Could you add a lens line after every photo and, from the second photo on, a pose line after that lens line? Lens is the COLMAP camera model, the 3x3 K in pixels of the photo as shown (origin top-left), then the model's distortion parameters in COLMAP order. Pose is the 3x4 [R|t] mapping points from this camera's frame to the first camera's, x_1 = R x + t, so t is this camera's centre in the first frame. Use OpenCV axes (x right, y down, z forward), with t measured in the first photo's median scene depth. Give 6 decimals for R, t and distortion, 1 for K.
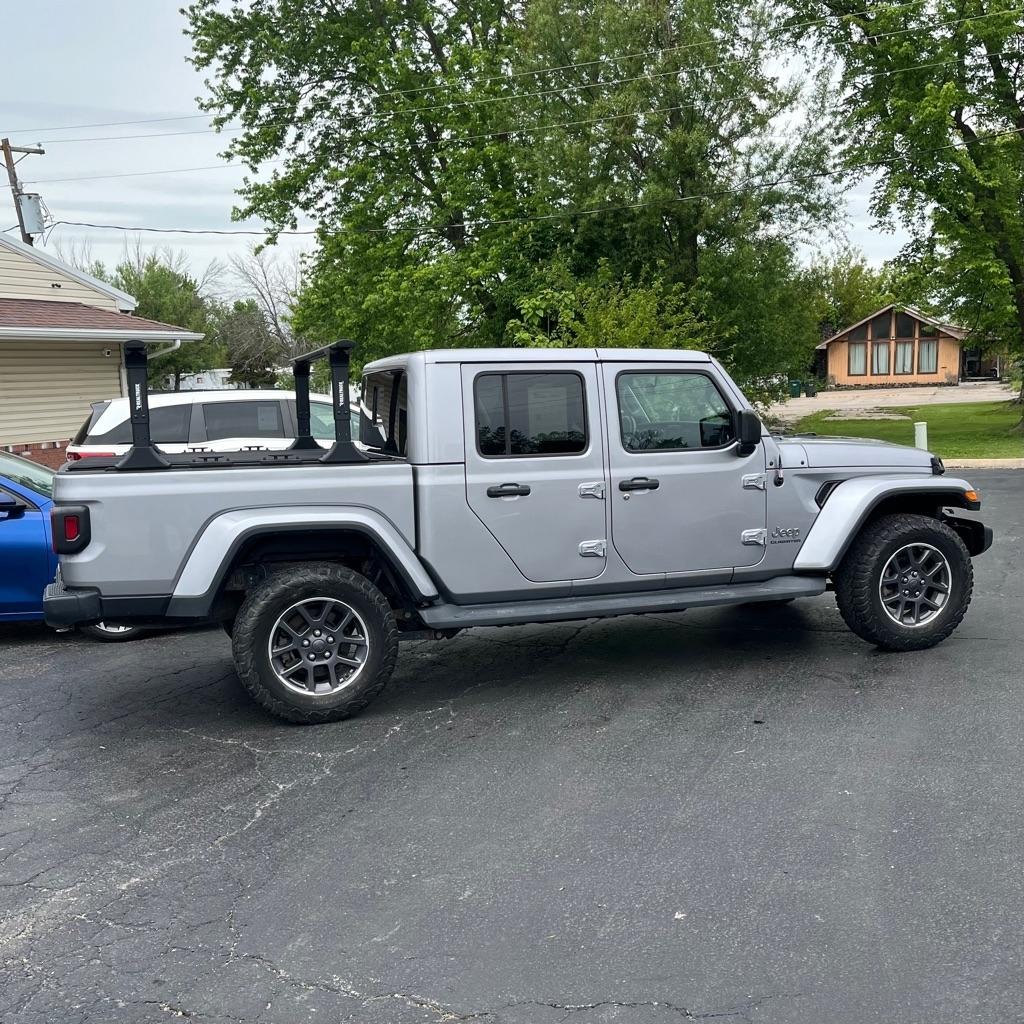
lens RADIAL K [[1034.3, 0, 497.8], [0, 1034.3, 545.5], [0, 0, 1]] dist [0.021651, 0.013760]
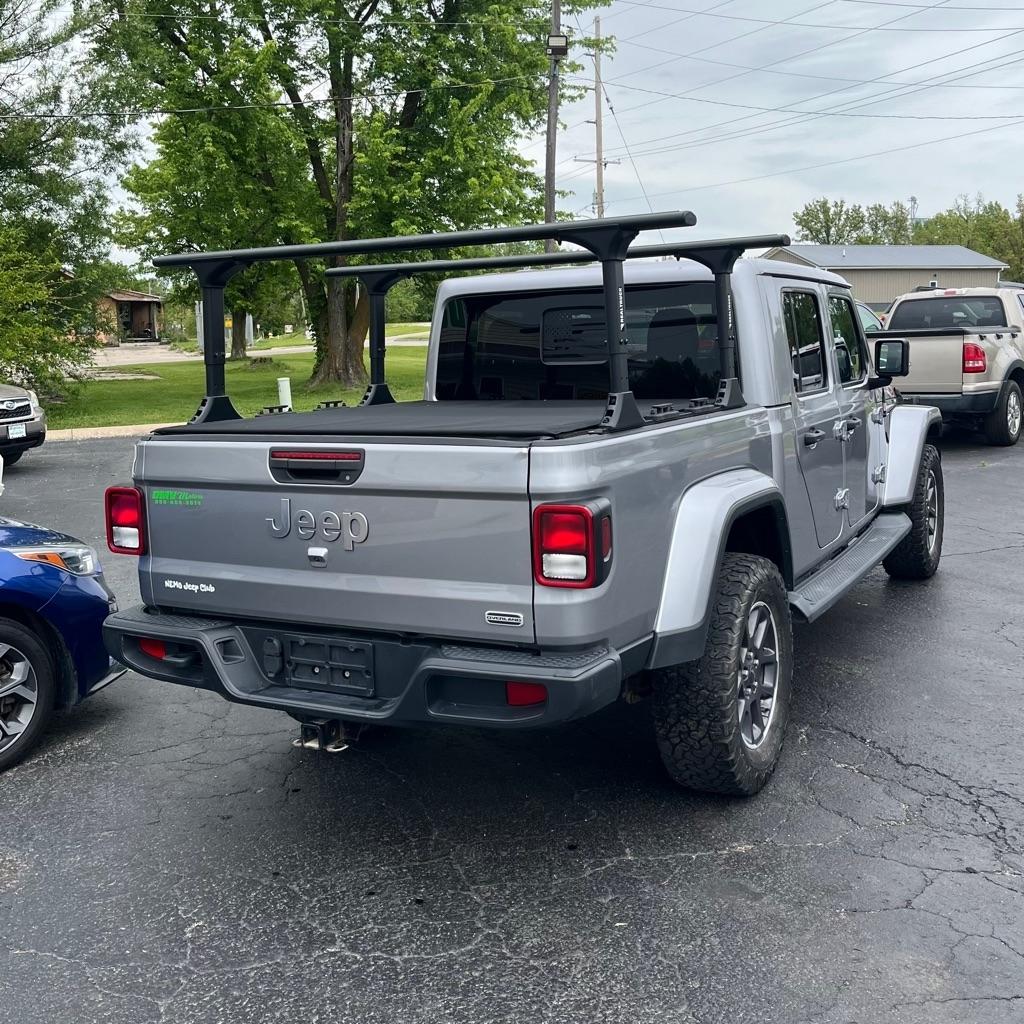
lens RADIAL K [[1133.1, 0, 473.5], [0, 1133.1, 431.2], [0, 0, 1]] dist [0.011803, 0.011571]
pose [[0.745685, -0.050913, 0.664350, -0.748352], [0.102597, 0.993959, -0.038986, -0.049052], [-0.658352, 0.097232, 0.746404, 0.506031]]
